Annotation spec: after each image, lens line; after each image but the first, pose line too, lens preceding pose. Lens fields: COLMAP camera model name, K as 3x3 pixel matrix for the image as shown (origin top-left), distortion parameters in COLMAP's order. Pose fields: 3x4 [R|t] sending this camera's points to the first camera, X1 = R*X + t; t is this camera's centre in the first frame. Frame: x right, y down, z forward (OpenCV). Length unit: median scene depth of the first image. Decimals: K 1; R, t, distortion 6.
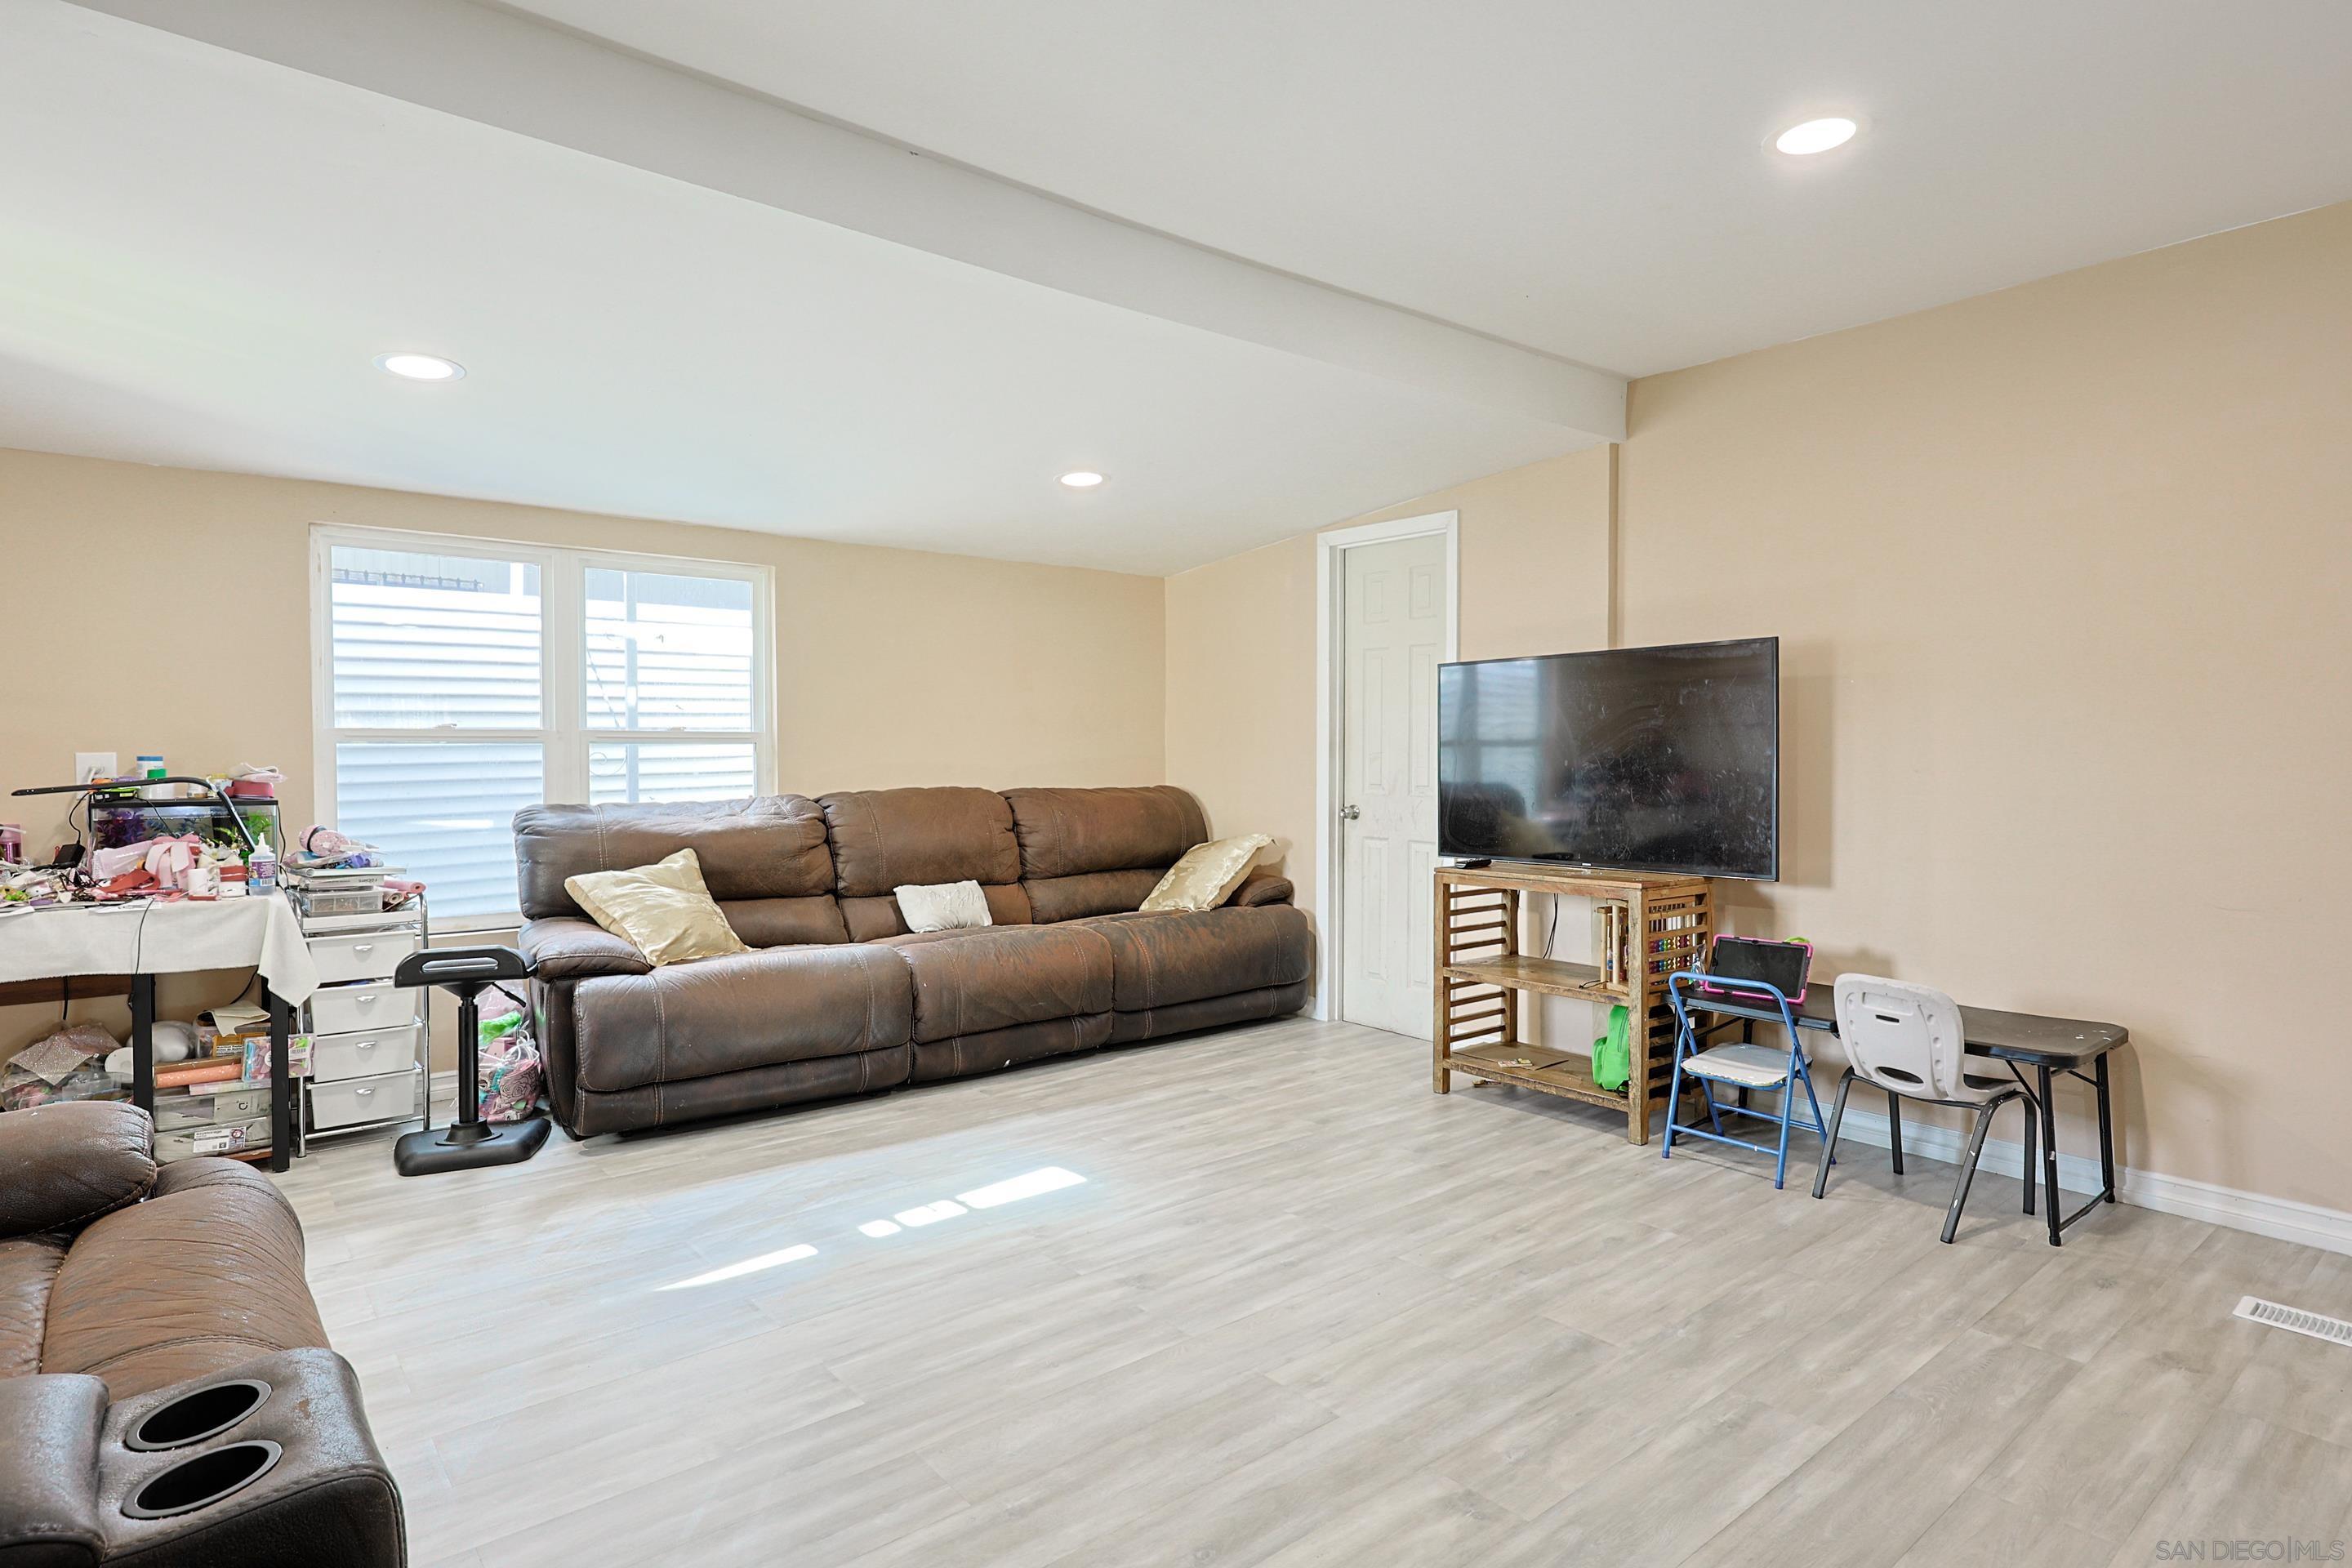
lens RADIAL K [[1235.4, 0, 1178.2], [0, 1235.4, 713.2], [0, 0, 1]] dist [0.002954, 0.000917]
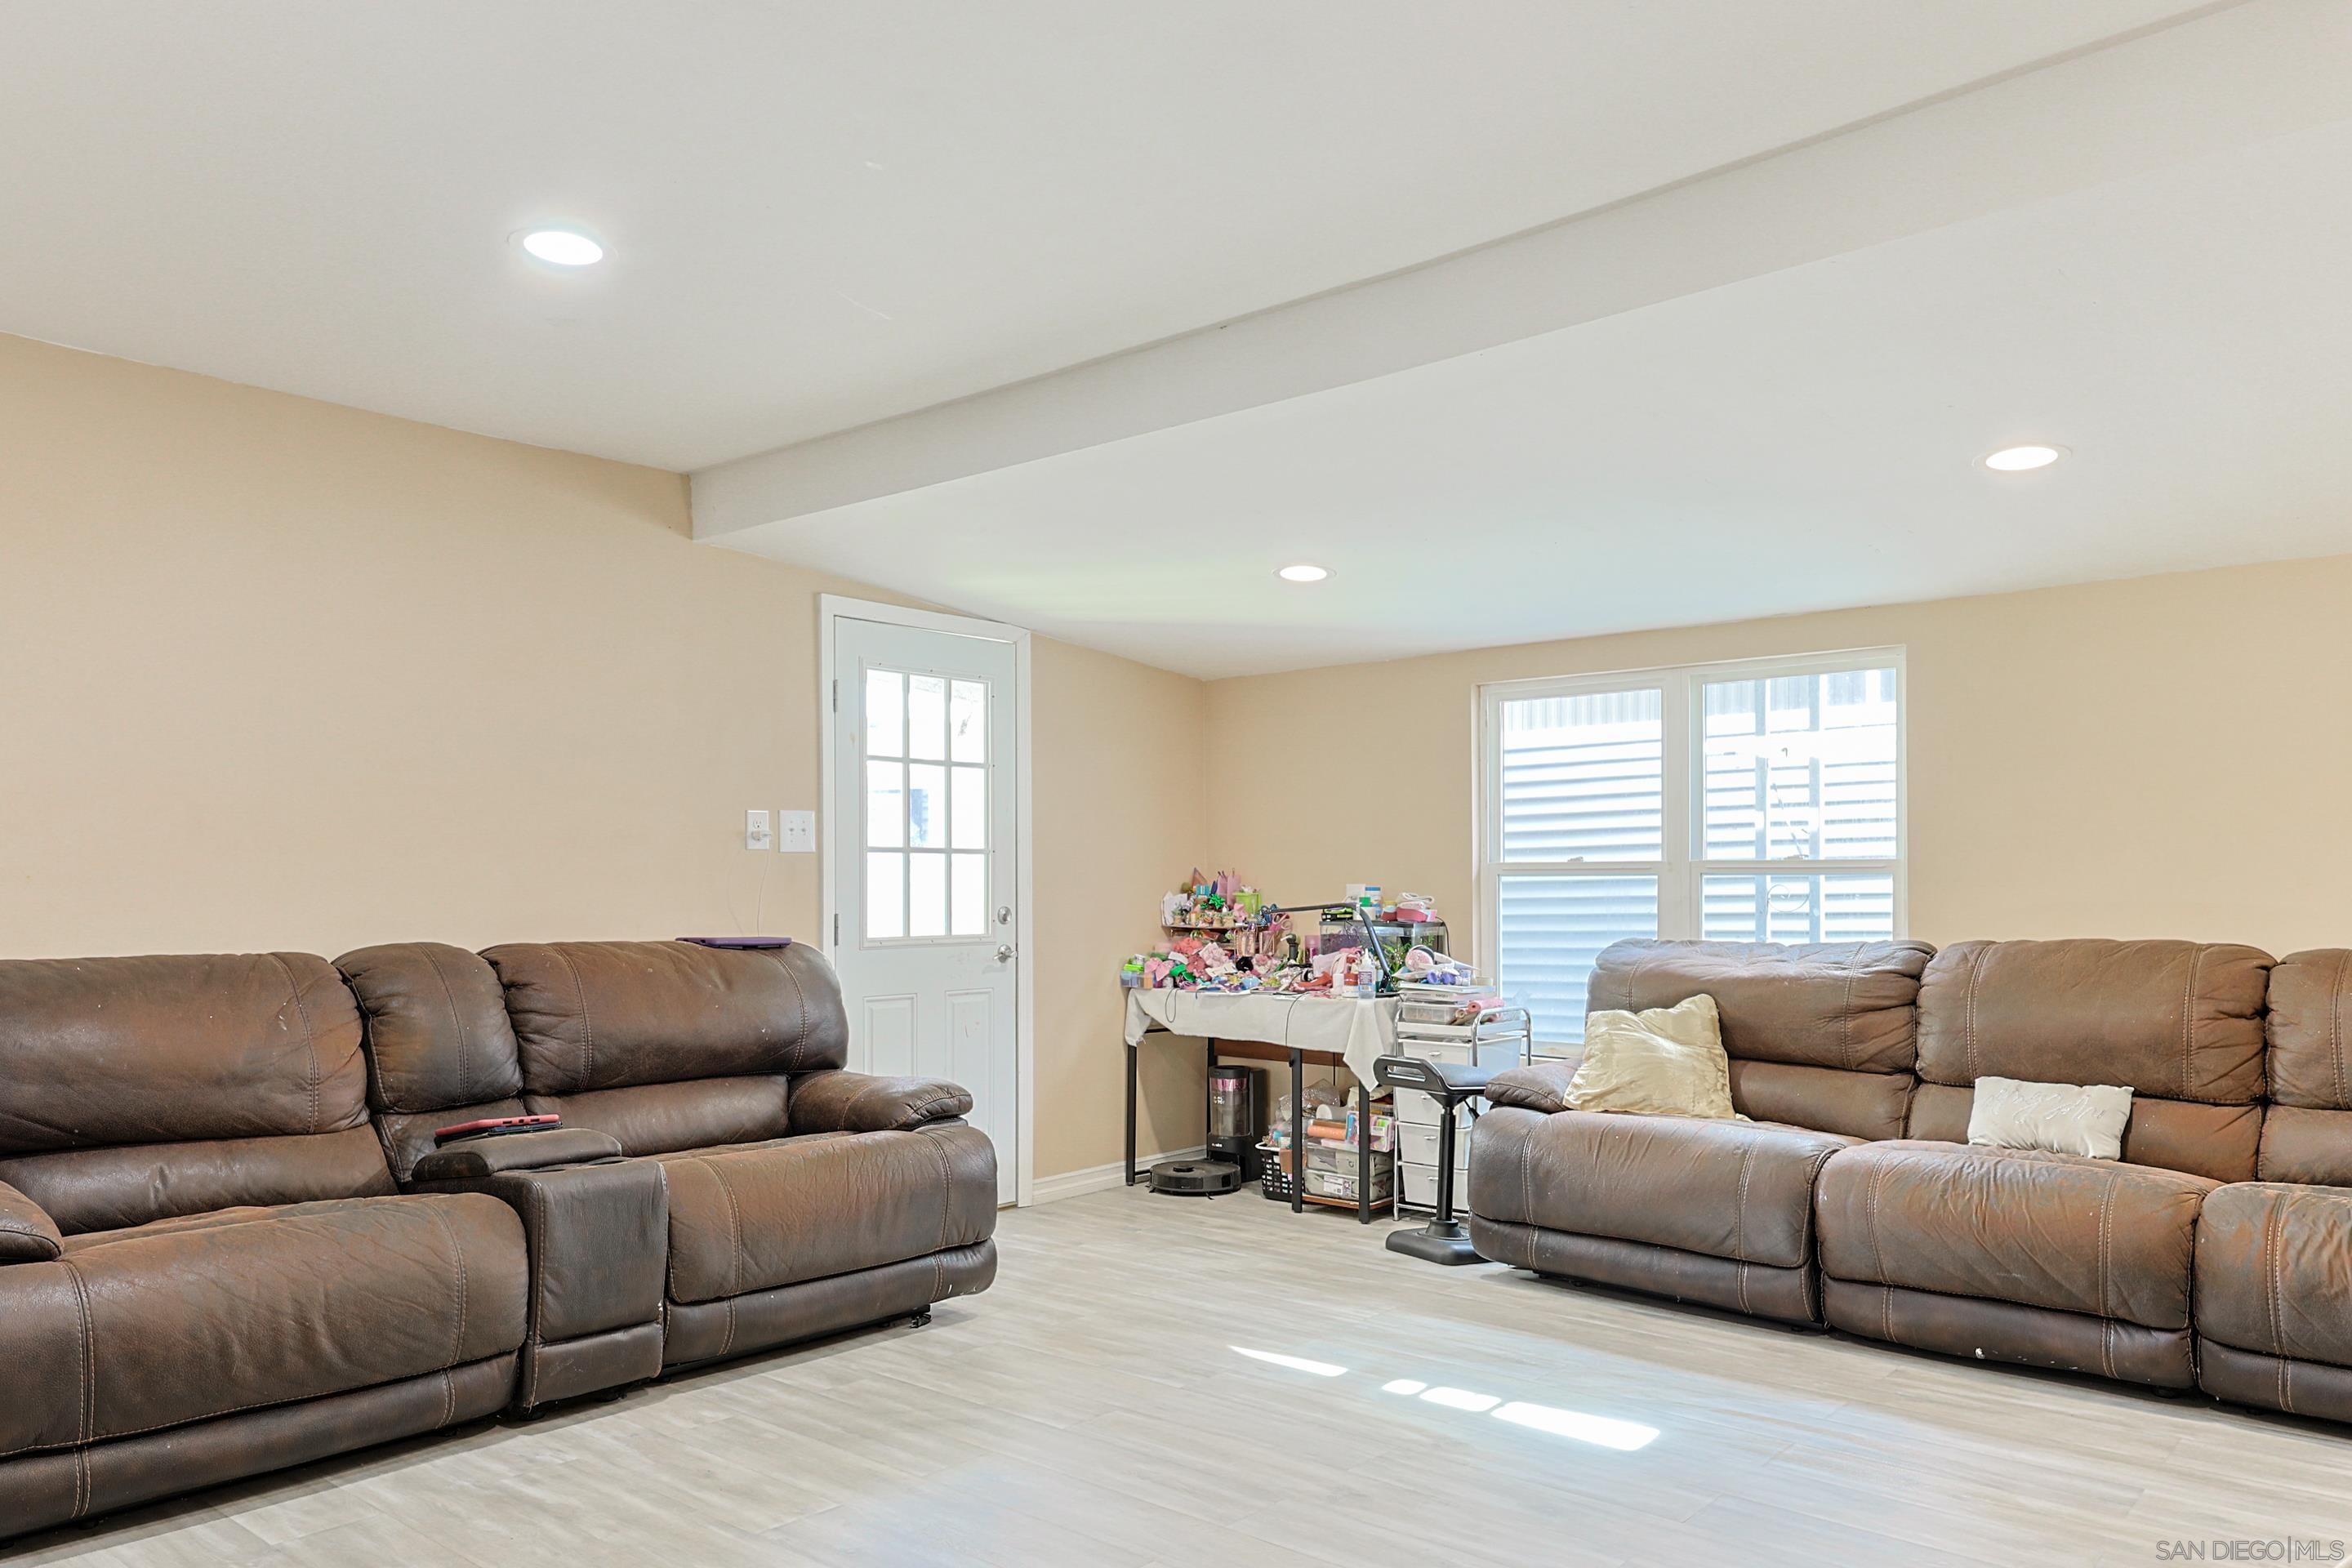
lens RADIAL K [[1614.9, 0, 1169.5], [0, 1614.9, 833.1], [0, 0, 1]] dist [0.024577, -0.003776]
pose [[0.166229, -0.030675, -0.985610, 0.686677], [0.026815, 0.999287, -0.026578, 0.015441], [0.985723, -0.022012, 0.166933, 0.445643]]
